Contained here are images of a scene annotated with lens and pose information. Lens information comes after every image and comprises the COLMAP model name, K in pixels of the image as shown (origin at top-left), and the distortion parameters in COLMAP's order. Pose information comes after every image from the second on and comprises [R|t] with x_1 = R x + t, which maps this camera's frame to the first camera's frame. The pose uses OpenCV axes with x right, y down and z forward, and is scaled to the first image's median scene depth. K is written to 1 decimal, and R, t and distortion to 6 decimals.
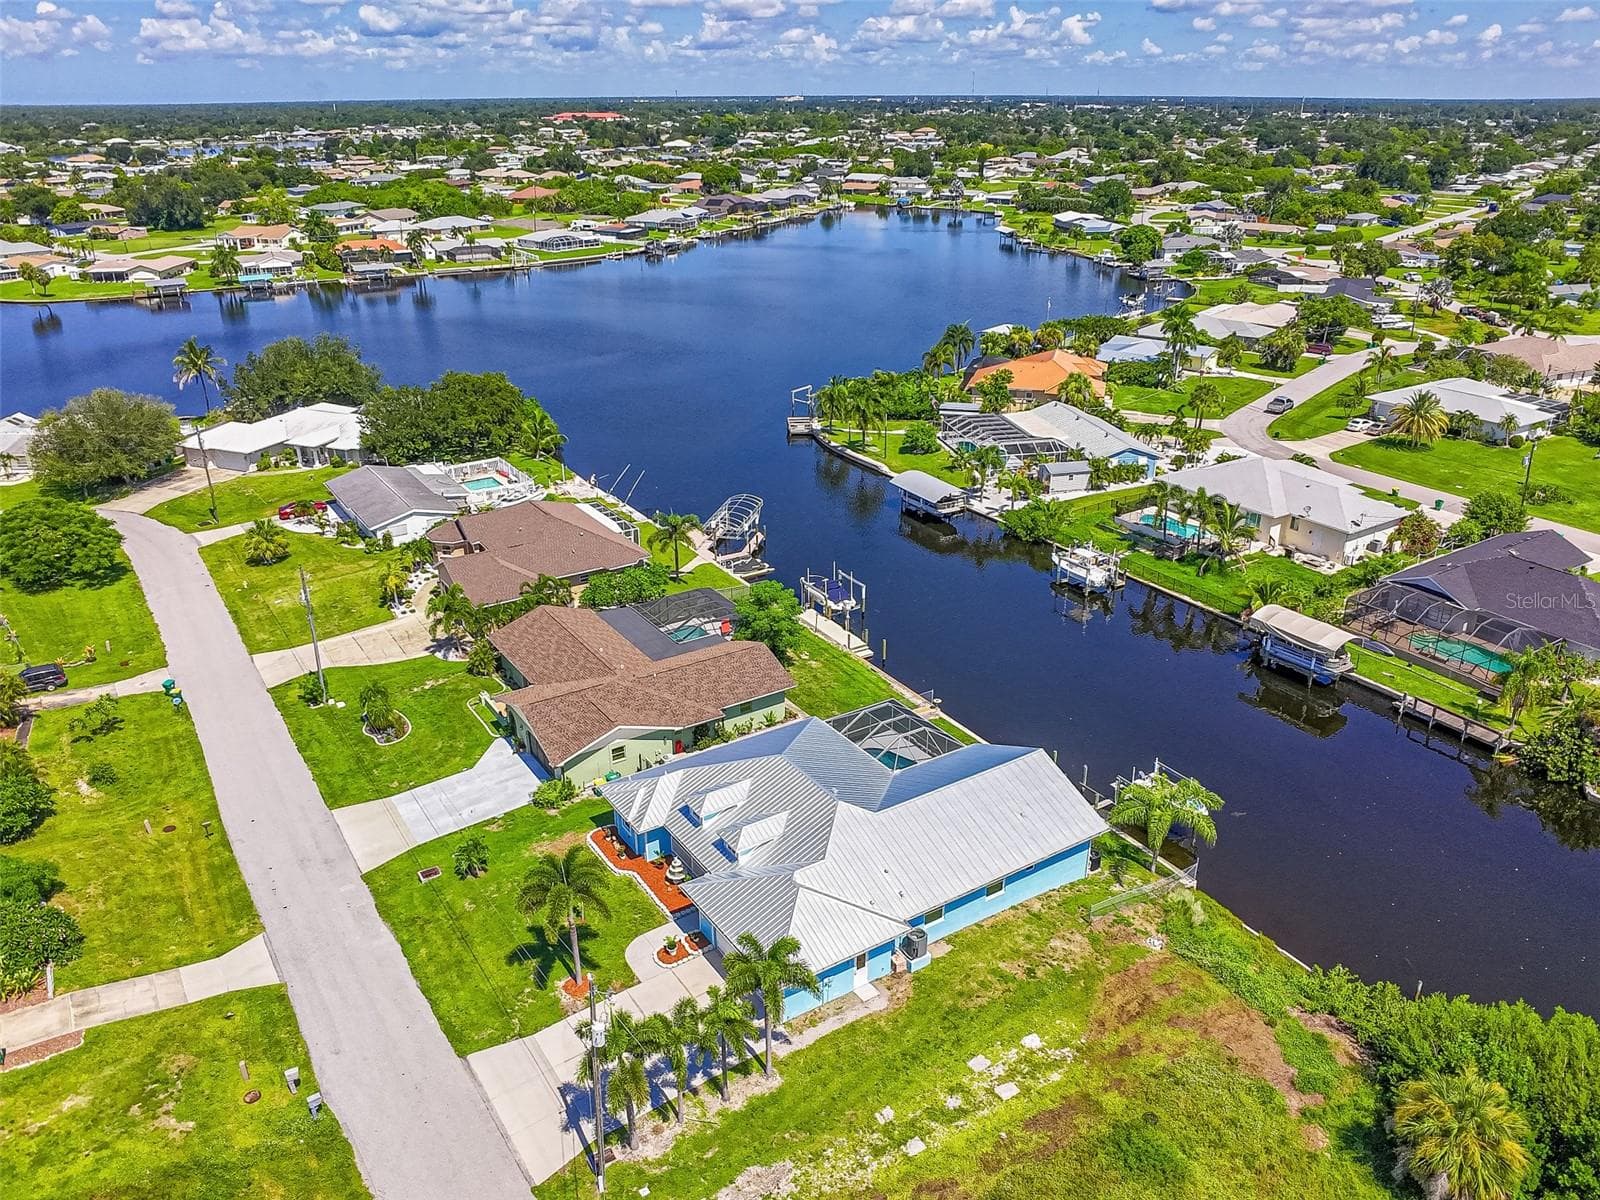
lens RADIAL K [[1188.8, 0, 811.5], [0, 1188.8, 596.9], [0, 0, 1]] dist [-0.032075, 0.000141]
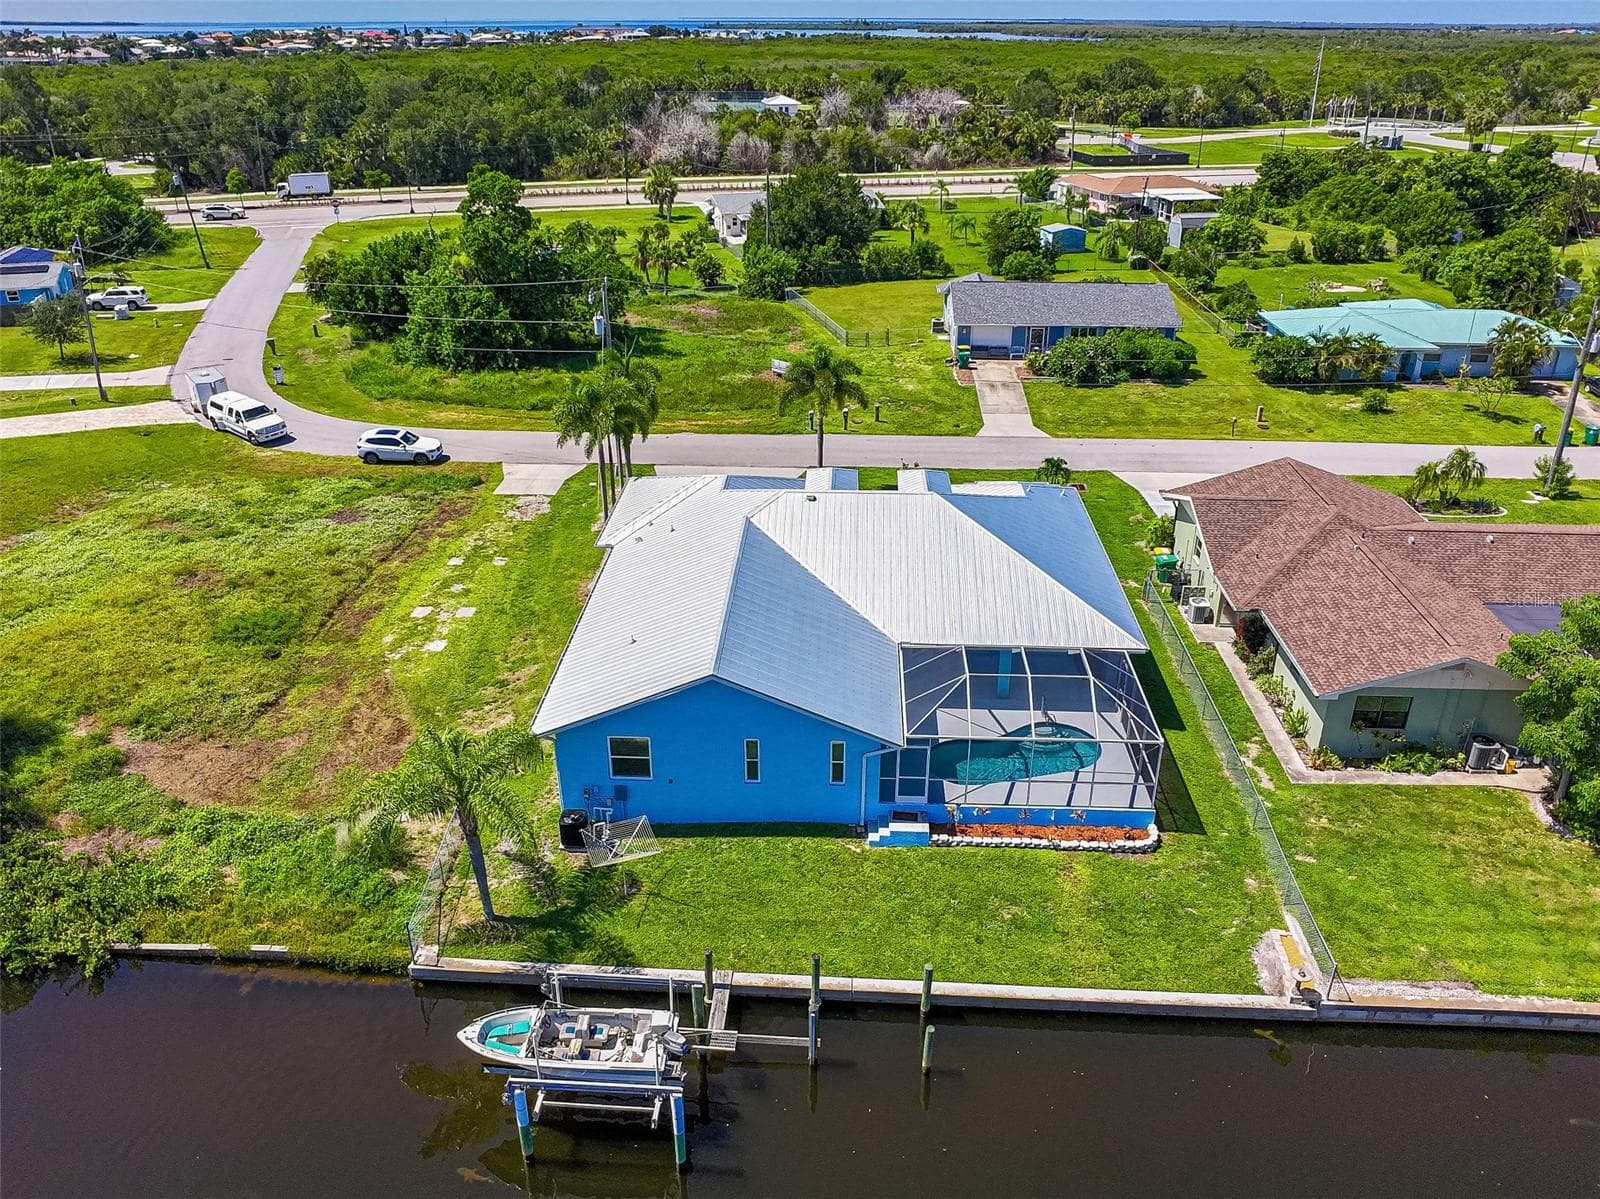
lens RADIAL K [[1188.8, 0, 803.8], [0, 1188.8, 615.2], [0, 0, 1]] dist [-0.032075, 0.000141]
pose [[-0.581941, 0.370948, -0.723700, 0.388926], [-0.318461, 0.714887, 0.622511, -0.157312], [0.748283, 0.592735, -0.297889, 0.868241]]
